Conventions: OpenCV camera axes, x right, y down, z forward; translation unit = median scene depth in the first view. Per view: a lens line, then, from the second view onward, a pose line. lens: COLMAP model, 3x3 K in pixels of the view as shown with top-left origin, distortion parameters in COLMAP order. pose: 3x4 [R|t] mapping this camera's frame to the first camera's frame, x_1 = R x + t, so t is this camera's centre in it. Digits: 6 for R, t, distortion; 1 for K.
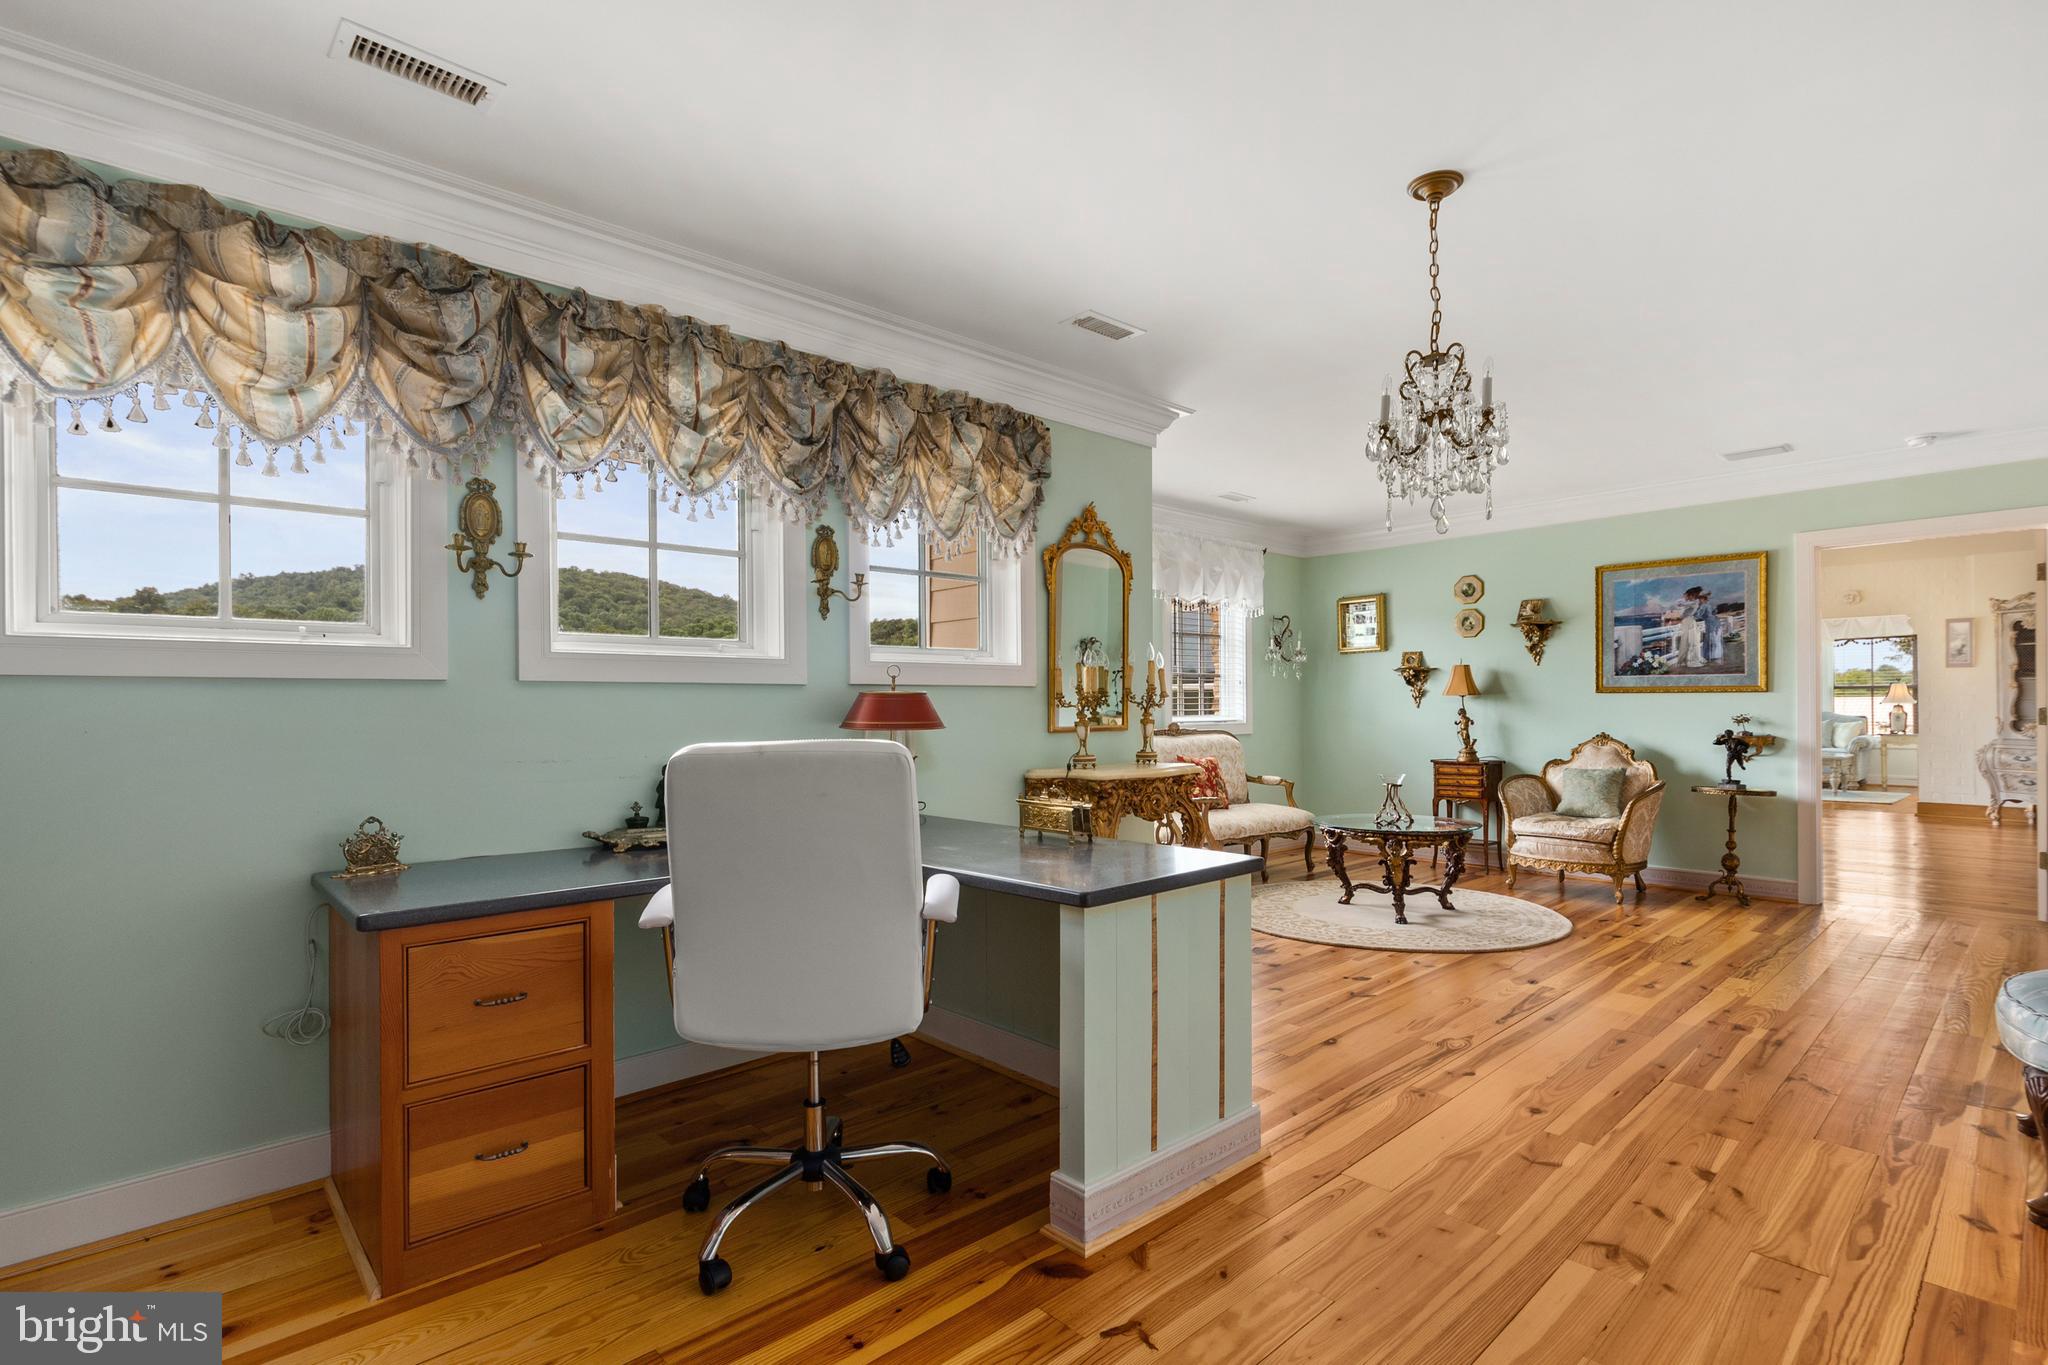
lens RADIAL K [[970.5, 0, 1031.0], [0, 970.5, 705.0], [0, 0, 1]] dist [-0.000104, 0.000346]
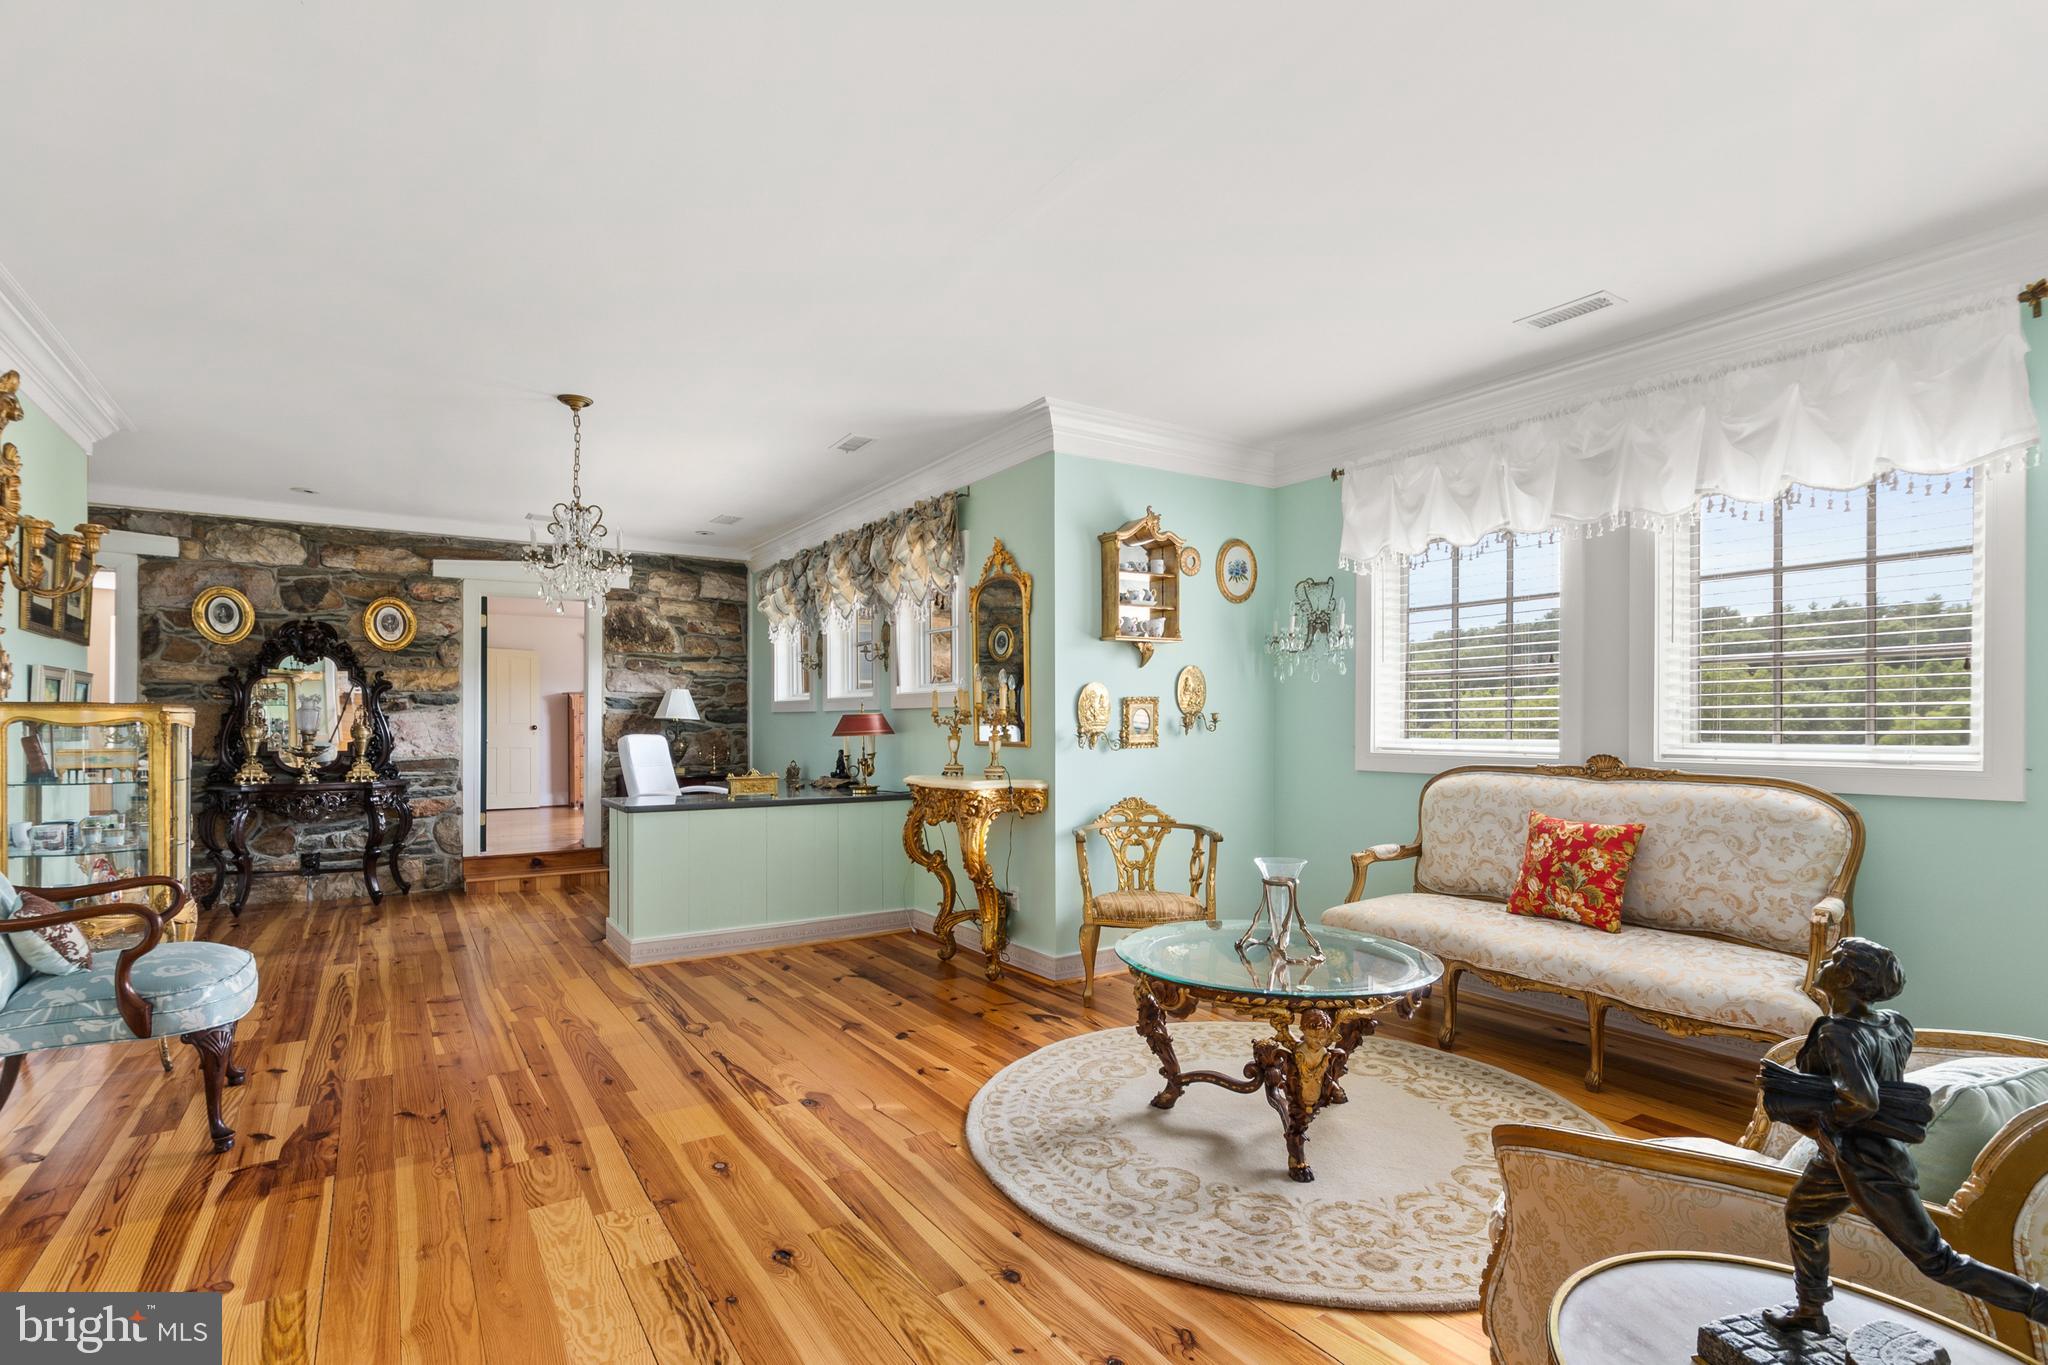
lens RADIAL K [[980.4, 0, 1031.1], [0, 980.4, 730.7], [0, 0, 1]] dist [-0.001316, -0.000187]
pose [[-0.163962, 0.014941, -0.986353, 0.793458], [0.003100, 0.999888, 0.014631, -0.004525], [0.986462, -0.000658, -0.163990, 0.839102]]
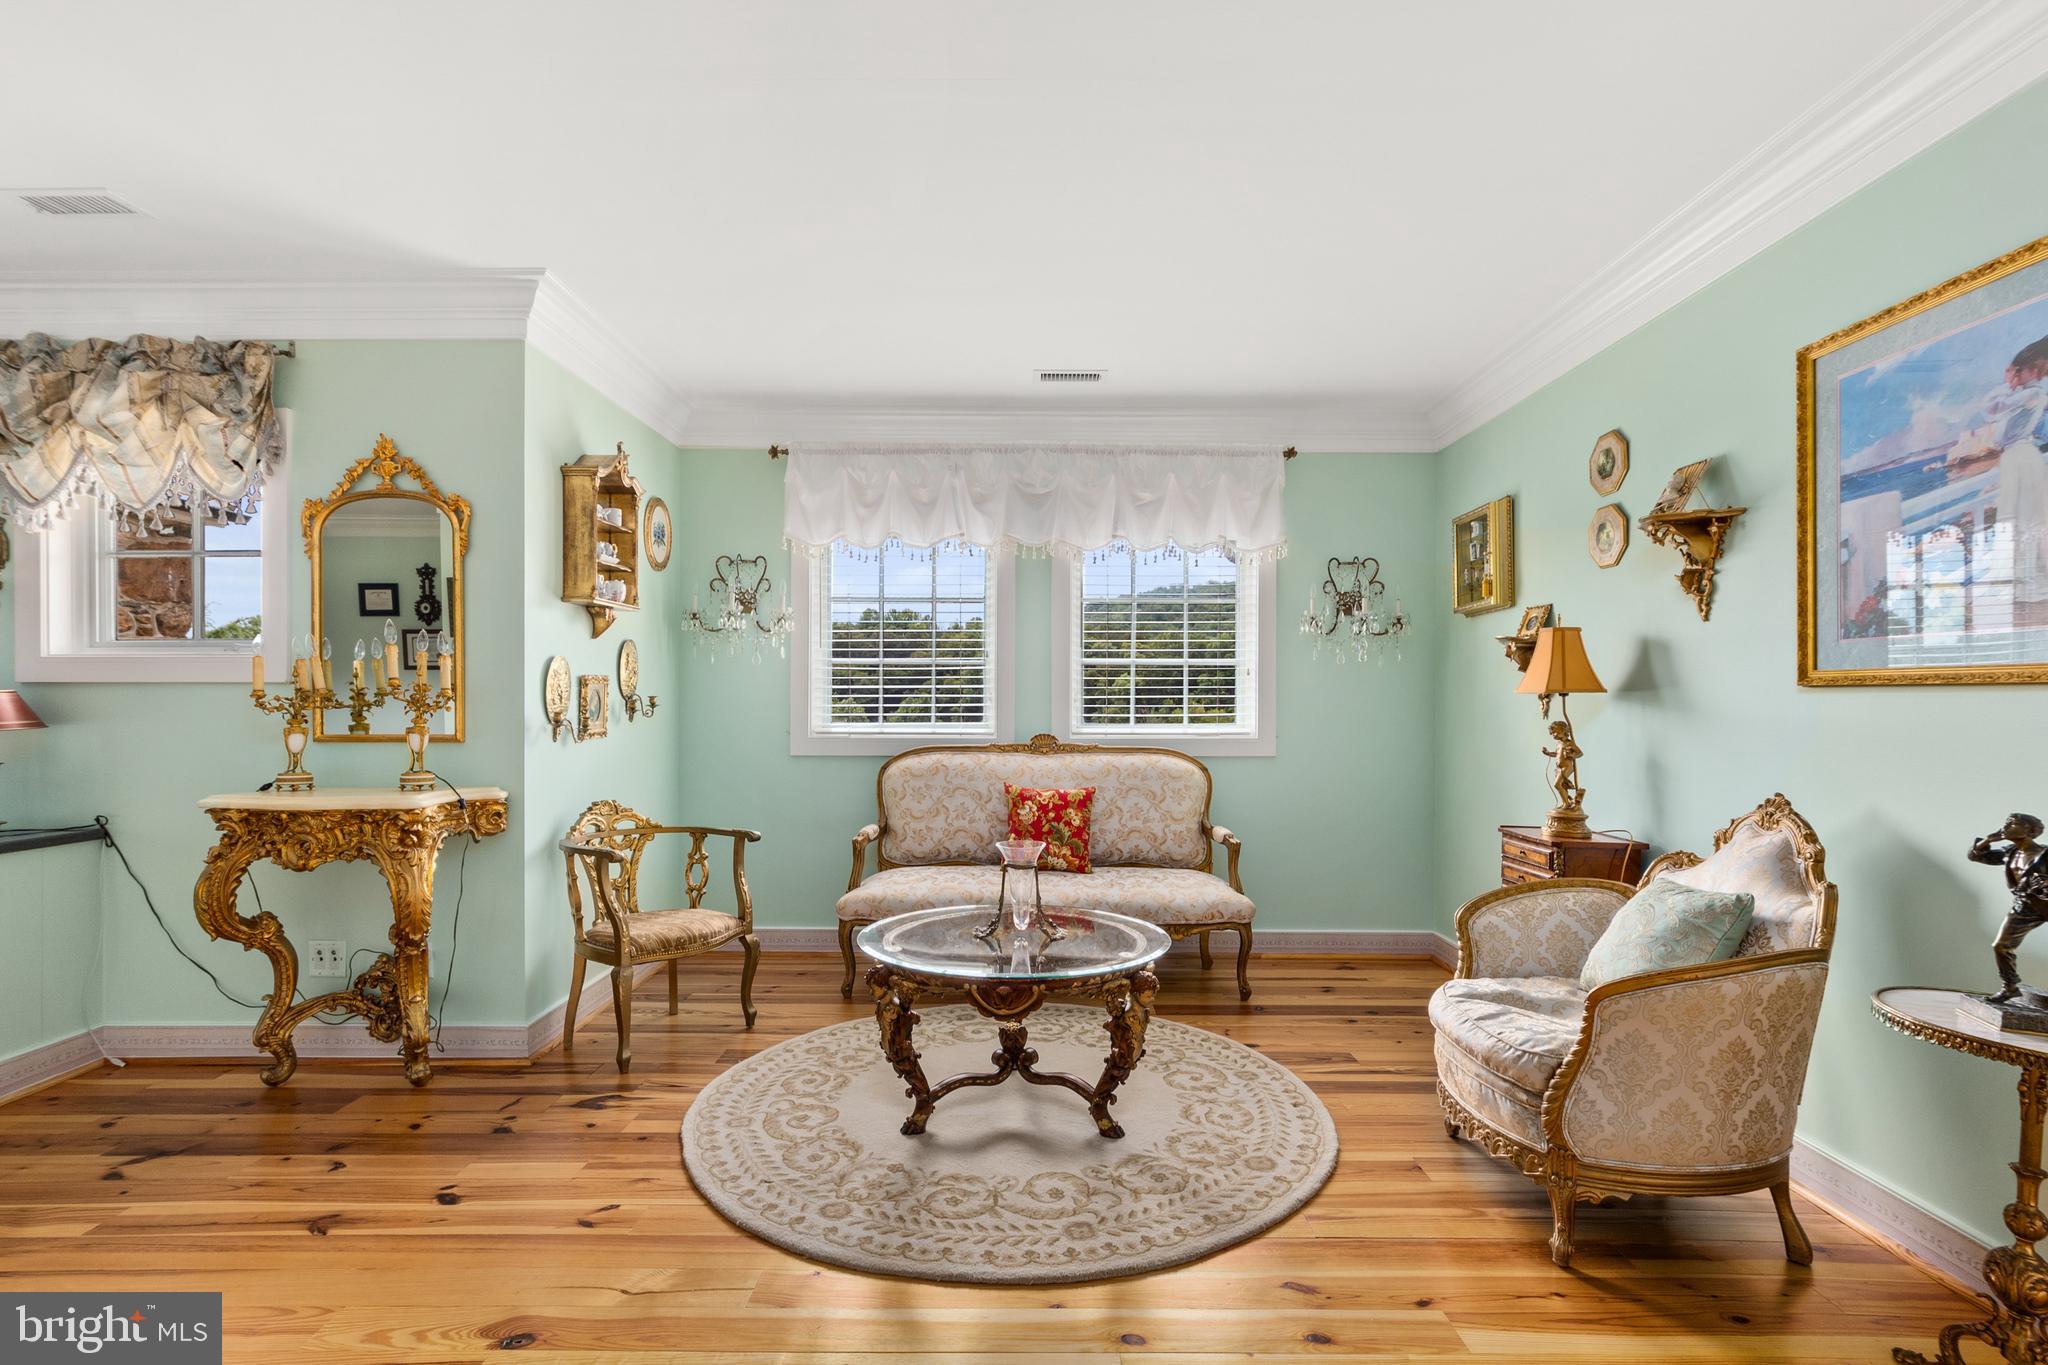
lens RADIAL K [[970.5, 0, 1031.0], [0, 970.5, 705.0], [0, 0, 1]] dist [-0.000104, 0.000346]
pose [[0.732733, 0.008127, -0.680468, 0.643581], [-0.006205, 0.999967, 0.005261, -0.005807], [0.680488, 0.000367, 0.732759, 0.544450]]
